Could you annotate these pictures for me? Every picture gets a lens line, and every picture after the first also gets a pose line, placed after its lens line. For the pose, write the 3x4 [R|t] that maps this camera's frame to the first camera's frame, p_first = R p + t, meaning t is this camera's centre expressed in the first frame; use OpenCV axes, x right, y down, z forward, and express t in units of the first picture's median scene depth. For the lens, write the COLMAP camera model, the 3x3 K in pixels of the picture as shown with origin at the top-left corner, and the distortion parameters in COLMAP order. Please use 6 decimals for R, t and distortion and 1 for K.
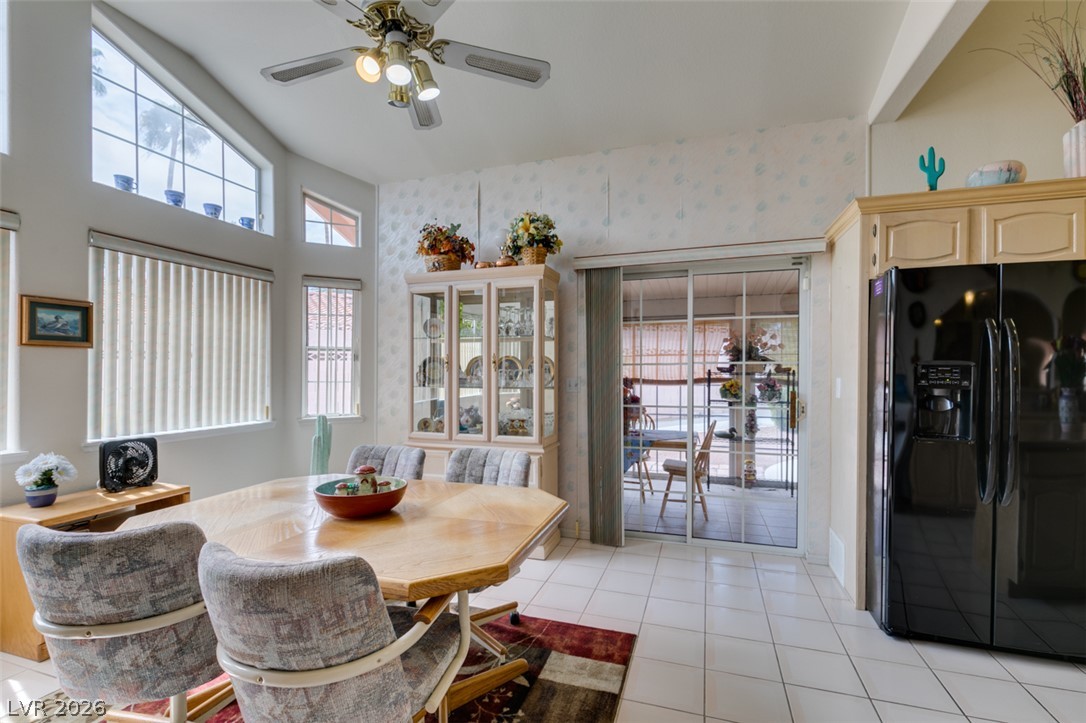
lens RADIAL K [[496.9, 0, 540.3], [0, 496.9, 370.4], [0, 0, 1]] dist [0.001794, 0.000005]
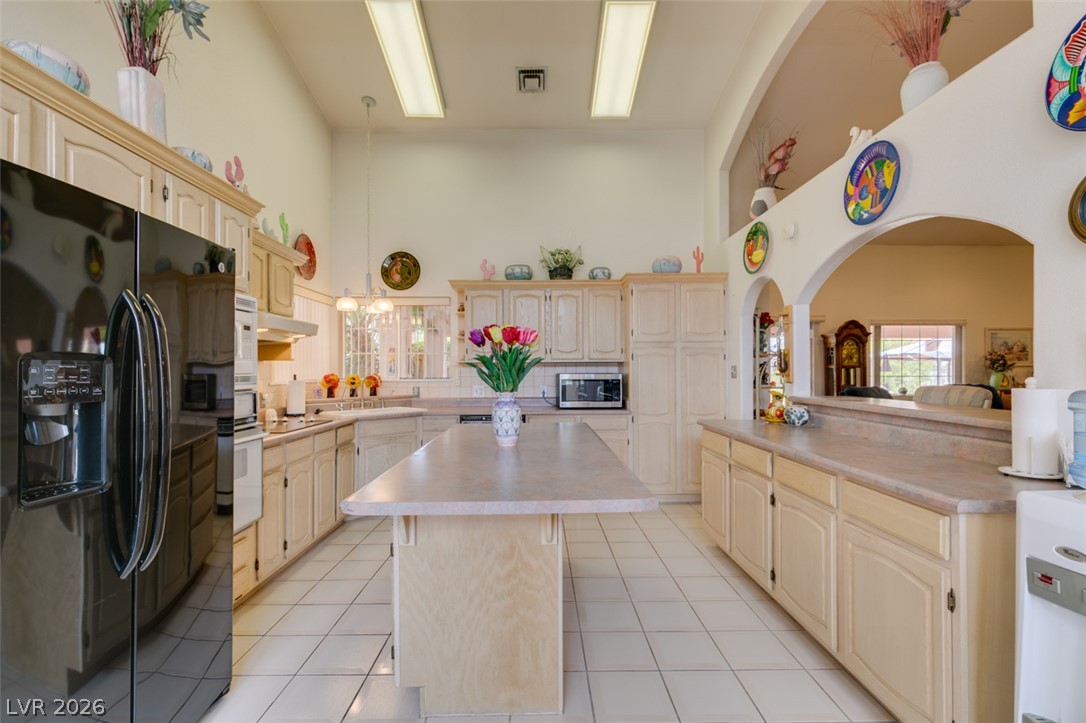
lens RADIAL K [[485.1, 0, 541.3], [0, 485.1, 366.4], [0, 0, 1]] dist [-0.000196, -0.001315]
pose [[-0.323195, 0.007180, 0.946305, 0.082649], [0.005736, 0.999968, -0.005628, 0.001096], [-0.946315, 0.003609, -0.323226, 0.434406]]
